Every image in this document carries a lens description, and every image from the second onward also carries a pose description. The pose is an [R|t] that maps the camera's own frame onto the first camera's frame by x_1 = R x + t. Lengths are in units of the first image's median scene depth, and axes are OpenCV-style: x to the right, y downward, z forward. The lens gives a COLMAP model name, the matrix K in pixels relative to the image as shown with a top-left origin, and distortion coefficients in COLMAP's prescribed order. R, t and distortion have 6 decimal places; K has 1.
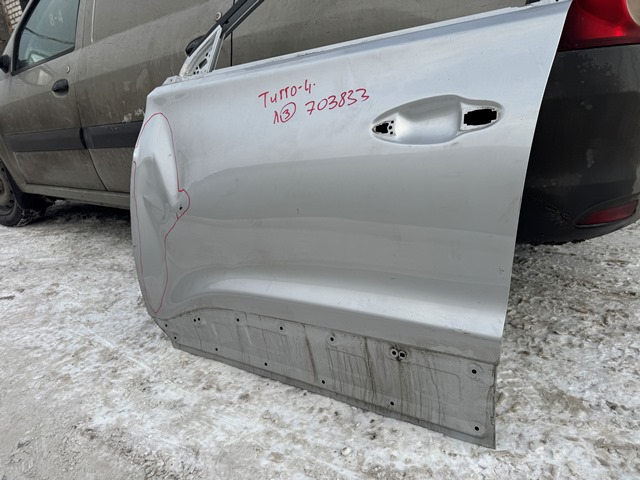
lens RADIAL K [[446.3, 0, 339.5], [0, 446.3, 238.6], [0, 0, 1]] dist [0.049247, -0.059544]
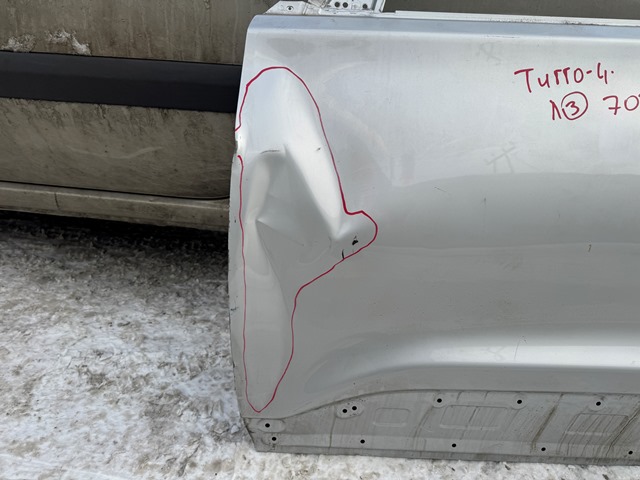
lens RADIAL K [[446.3, 0, 339.5], [0, 446.3, 238.6], [0, 0, 1]] dist [0.049247, -0.059544]
pose [[0.832310, -0.071004, 0.549744, -0.774999], [0.018365, 0.994750, 0.100677, -0.146081], [-0.554006, -0.073698, 0.829244, 0.575185]]
